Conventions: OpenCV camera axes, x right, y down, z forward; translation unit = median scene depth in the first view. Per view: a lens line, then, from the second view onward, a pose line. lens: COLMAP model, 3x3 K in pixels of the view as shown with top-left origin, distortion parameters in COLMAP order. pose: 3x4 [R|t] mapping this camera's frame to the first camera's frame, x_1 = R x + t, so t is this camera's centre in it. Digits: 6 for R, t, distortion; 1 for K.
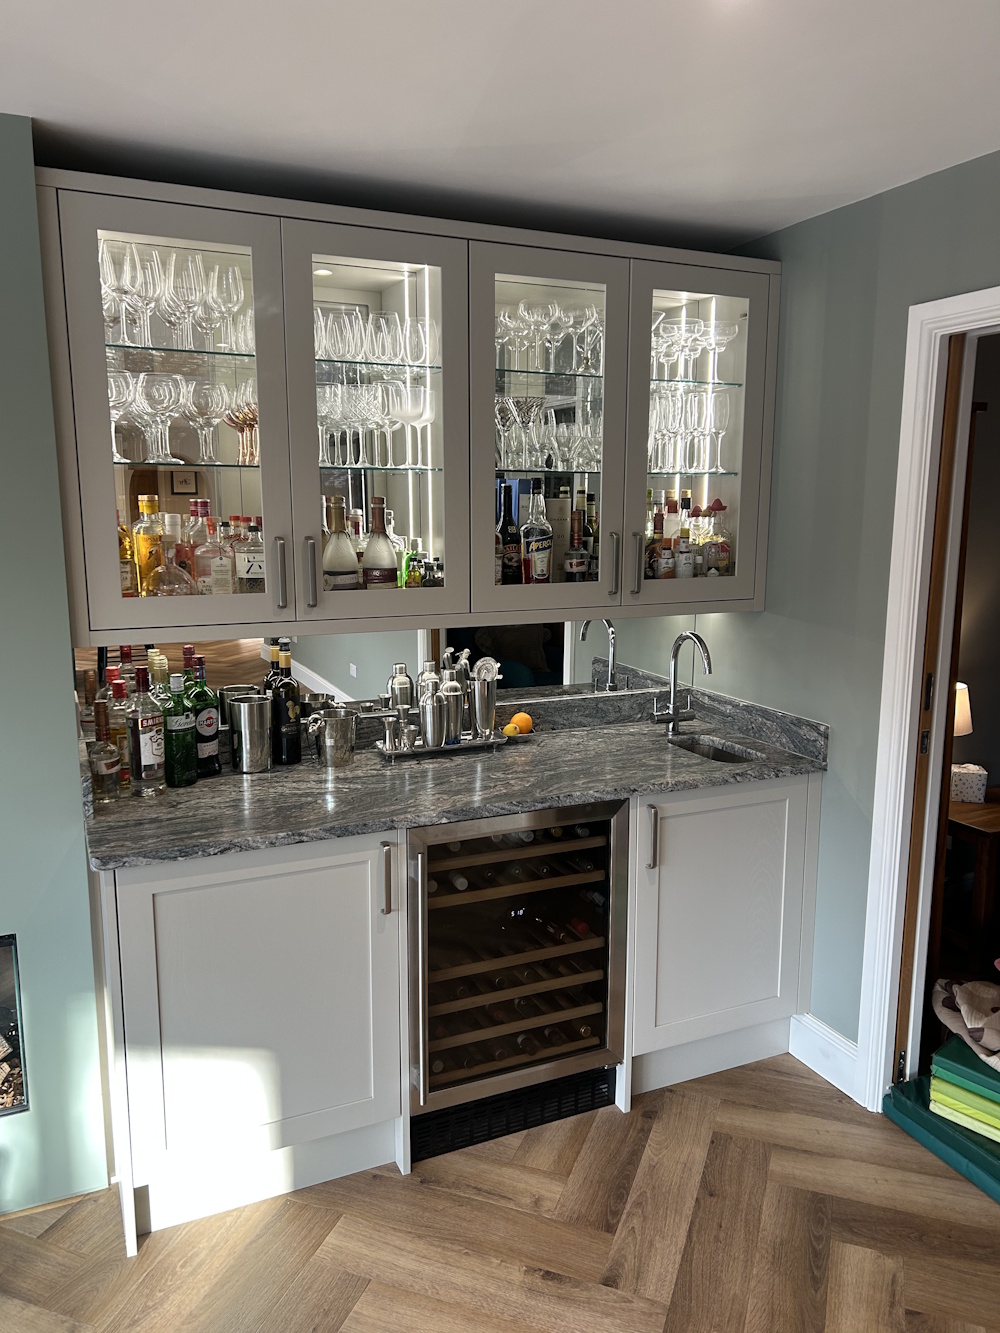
lens RADIAL K [[1001.3, 0, 504.7], [0, 1001.3, 675.3], [0, 0, 1]] dist [0.118539, -0.178577]
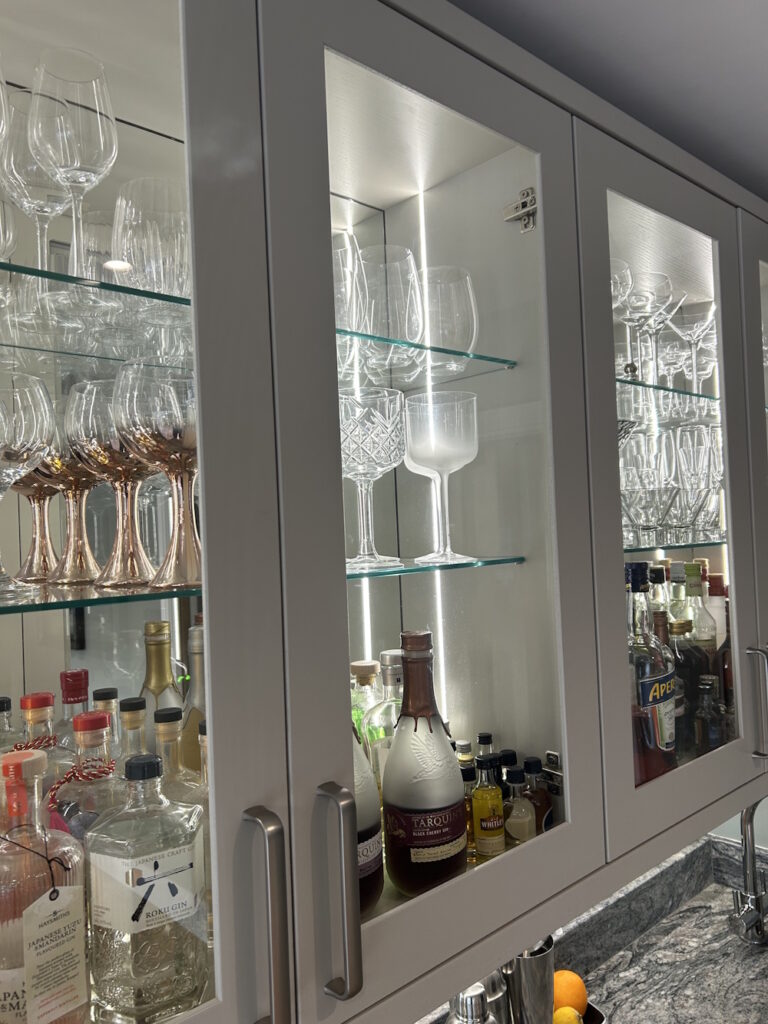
lens RADIAL K [[767.3, 0, 380.8], [0, 767.3, 517.3], [0, 0, 1]] dist [0.059004, -0.060892]
pose [[0.948656, -0.039996, 0.313772, -0.228311], [0.099283, 0.979493, -0.175318, -0.159410], [-0.300325, 0.197468, 0.933173, 0.641633]]
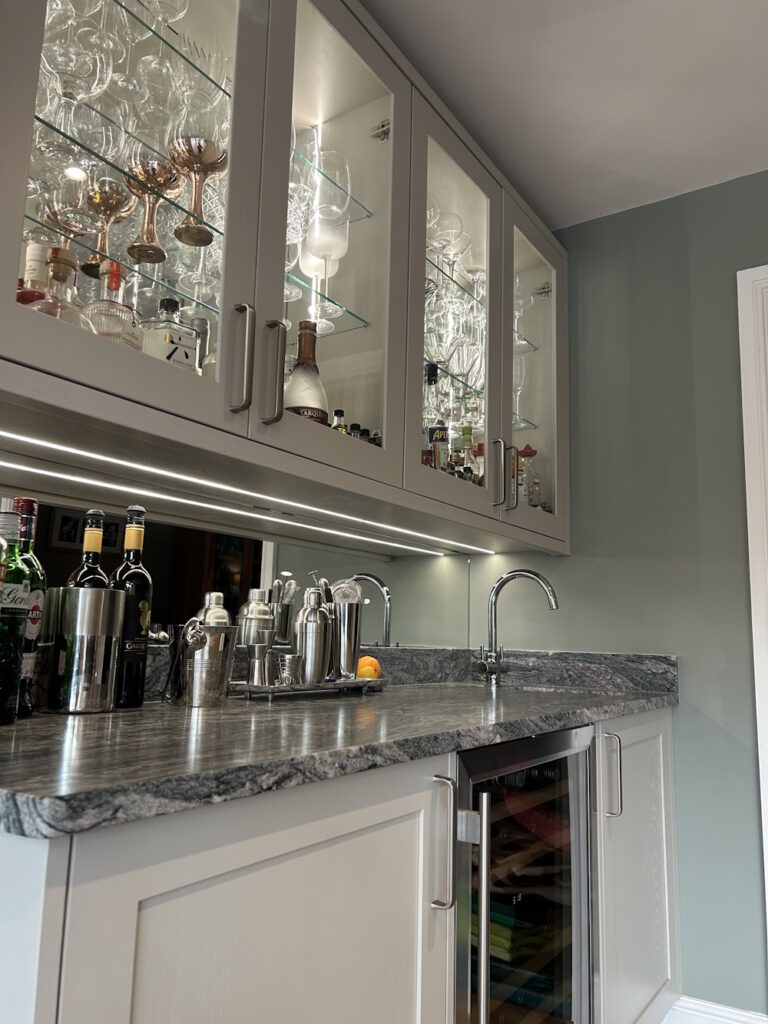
lens RADIAL K [[781.2, 0, 384.0], [0, 781.2, 512.0], [0, 0, 1]] dist [0.046913, -0.045897]
pose [[0.842746, 0.107608, 0.527446, -0.351061], [0.069800, 0.949701, -0.305281, 0.133607], [-0.533766, 0.294090, 0.792846, 0.509252]]
